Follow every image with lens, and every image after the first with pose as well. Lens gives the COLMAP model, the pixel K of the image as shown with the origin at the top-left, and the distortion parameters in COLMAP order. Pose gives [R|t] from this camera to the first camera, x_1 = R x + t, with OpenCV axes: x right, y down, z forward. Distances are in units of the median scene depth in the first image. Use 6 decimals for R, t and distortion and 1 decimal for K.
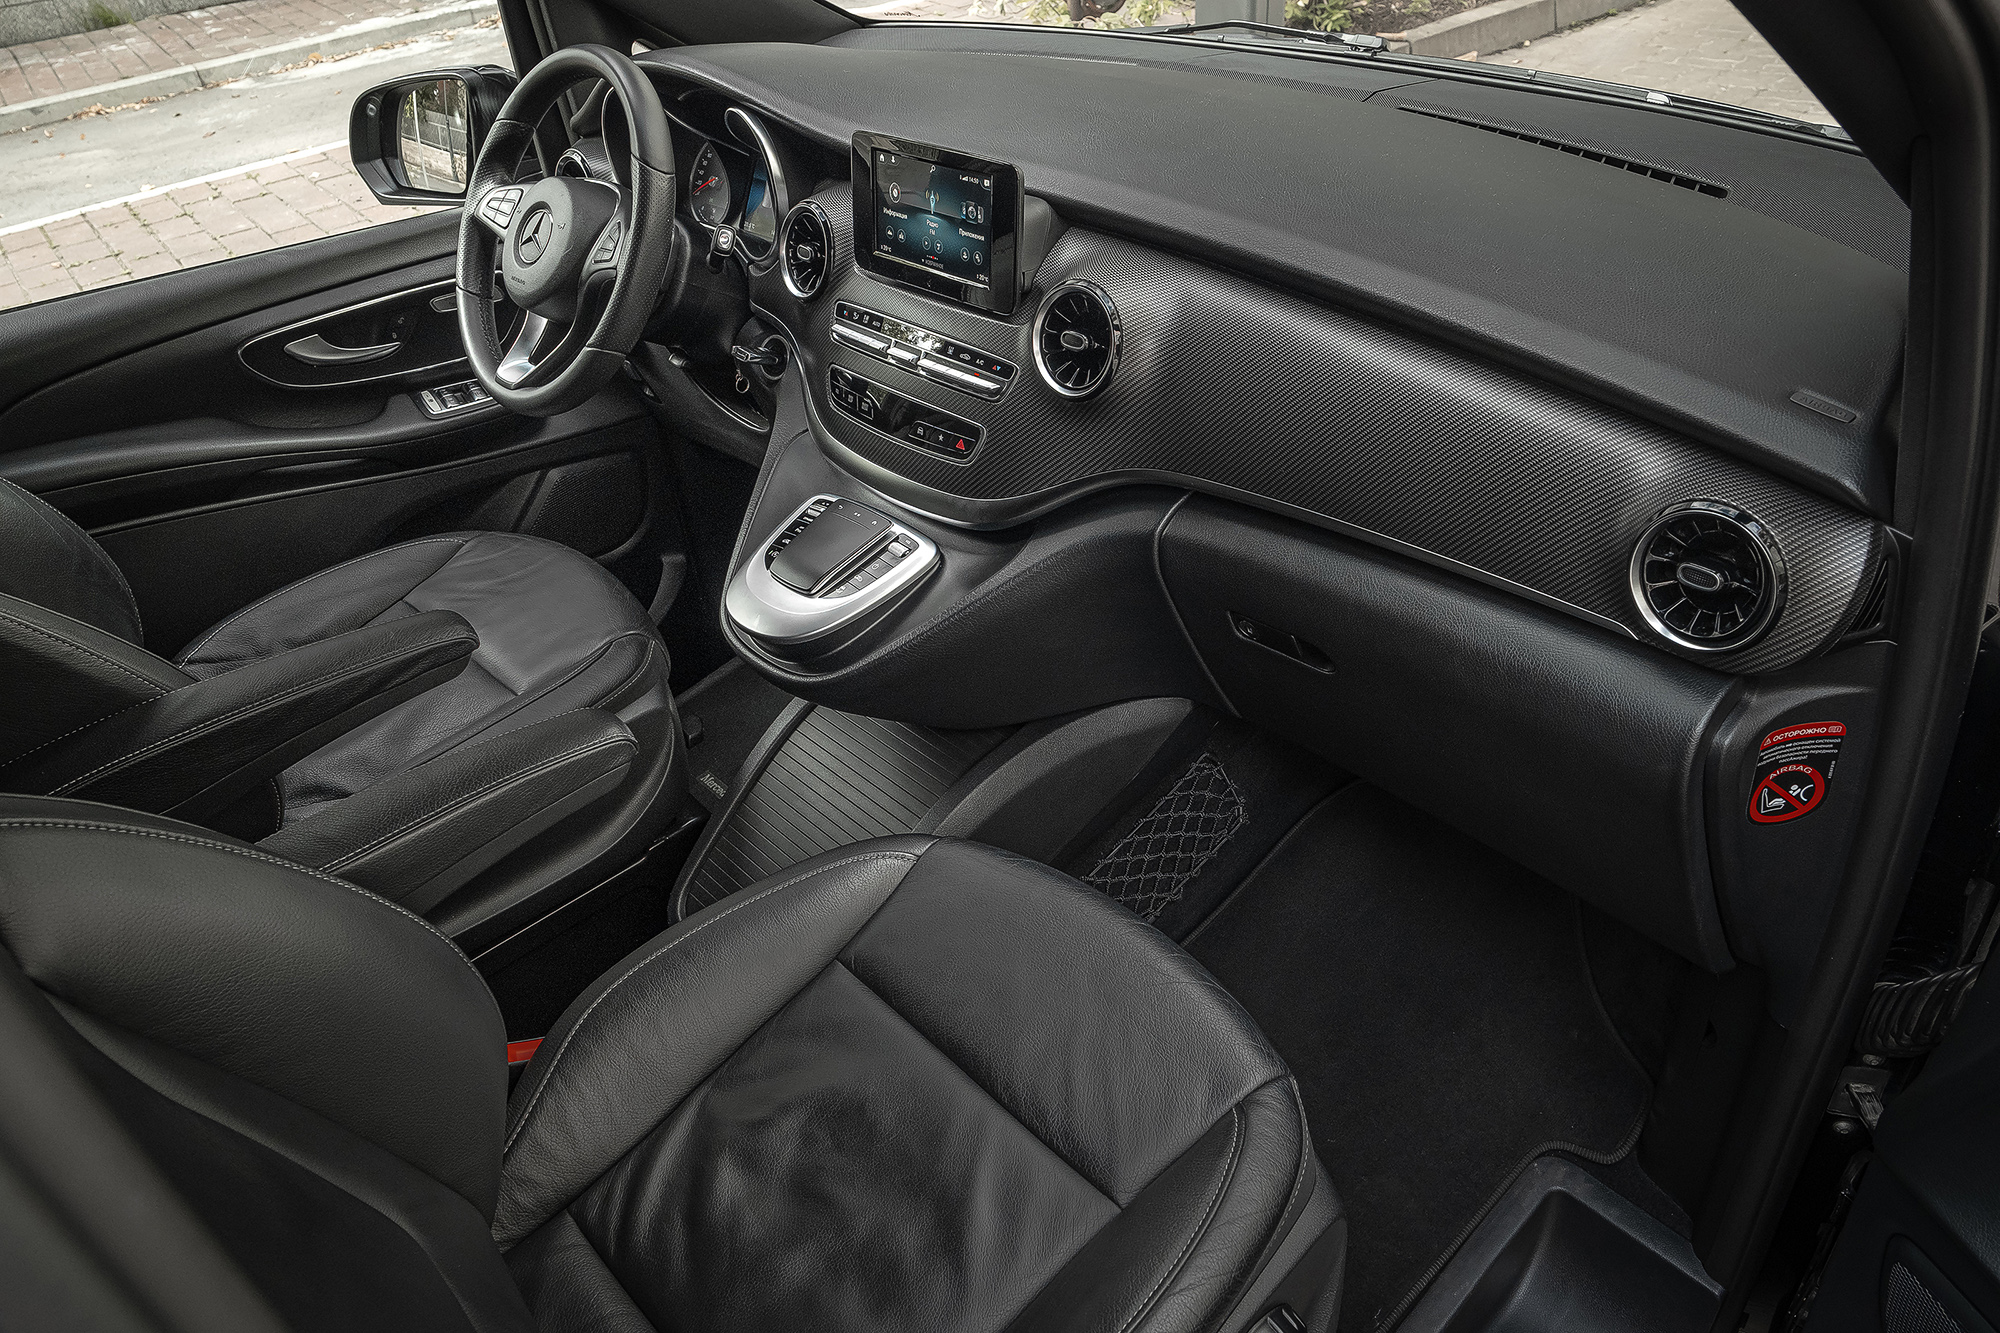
lens RADIAL K [[1406.1, 0, 1000.0], [0, 1406.1, 666.5], [0, 0, 1]] dist [-0.032046, 0.002493]
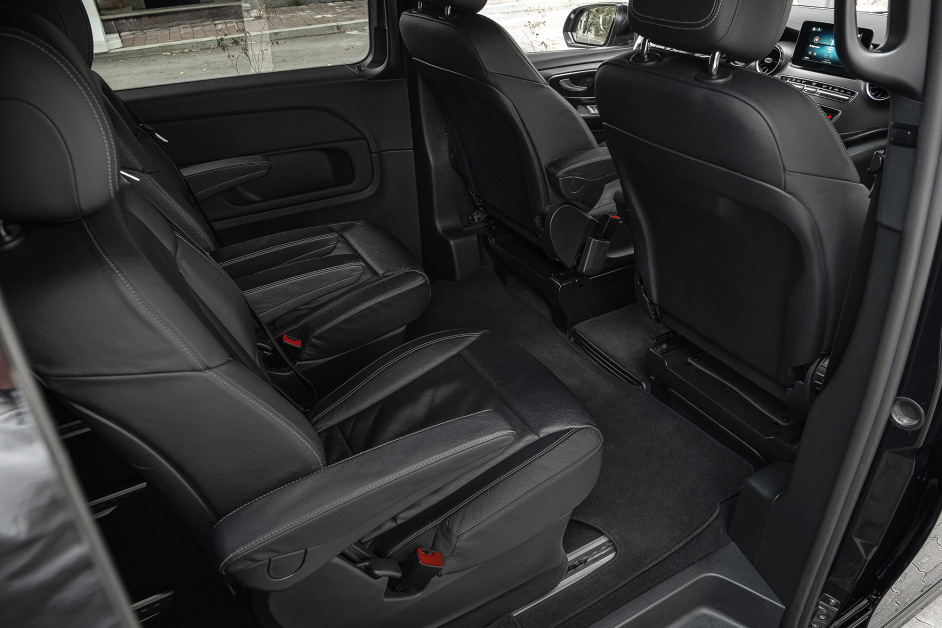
lens RADIAL K [[662.3, 0, 471.0], [0, 662.3, 314.0], [0, 0, 1]] dist [-0.032046, 0.002493]
pose [[0.967101, 0.172704, -0.186787, -0.373496], [-0.179666, 0.983506, -0.020876, 0.376248], [0.180100, 0.053748, 0.982179, -0.483392]]
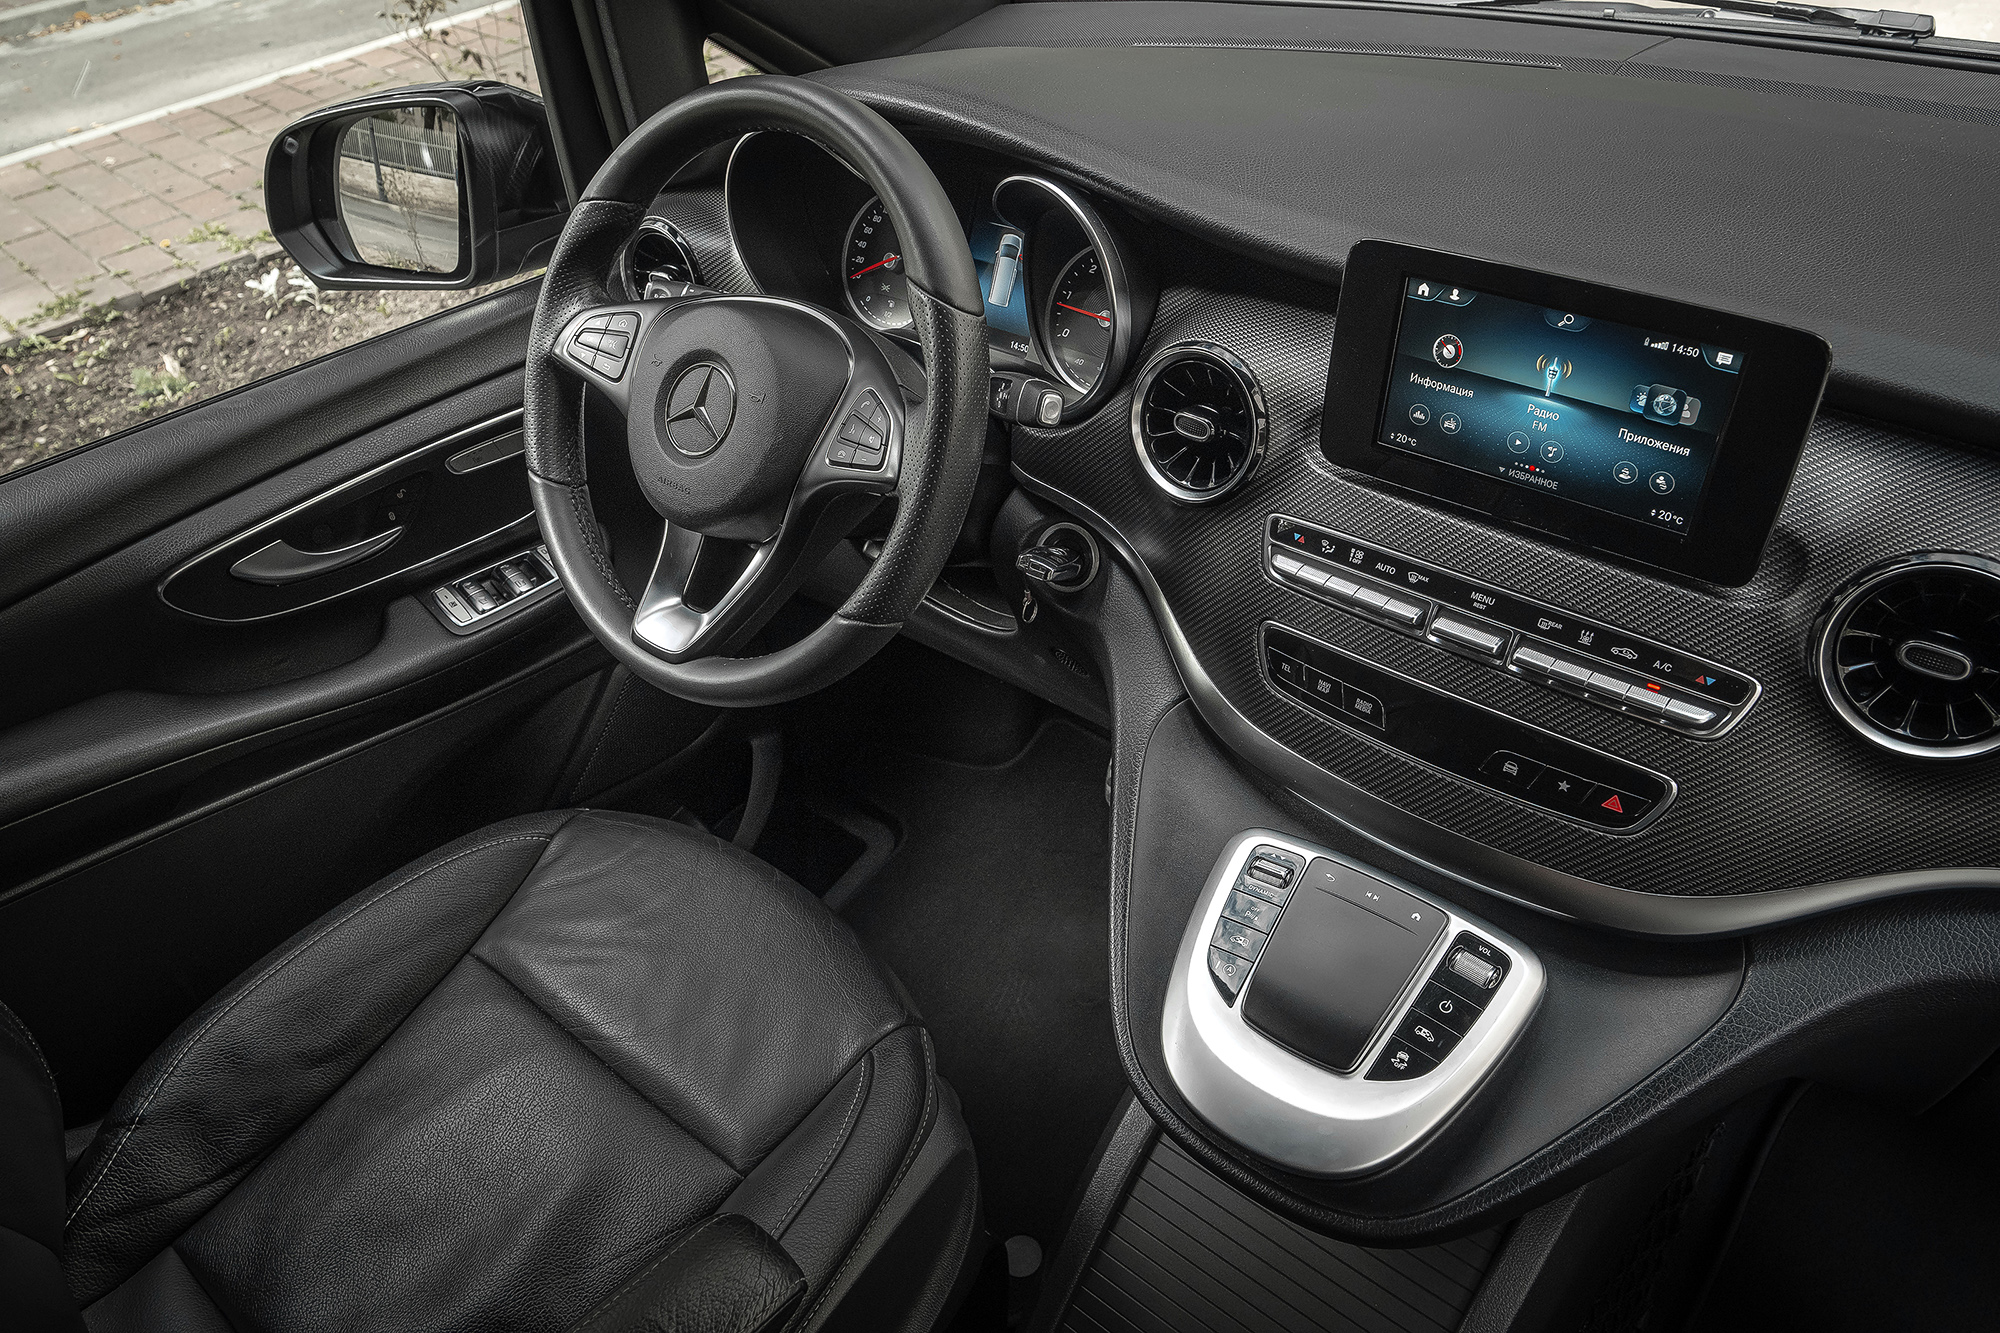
lens RADIAL K [[1374.6, 0, 1000.0], [0, 1374.6, 666.5], [0, 0, 1]] dist [-0.032219, 0.005911]
pose [[0.990800, -0.085243, 0.105113, -0.262187], [0.079148, 0.995004, 0.060855, -0.213457], [-0.109775, -0.051976, 0.992597, 0.386987]]
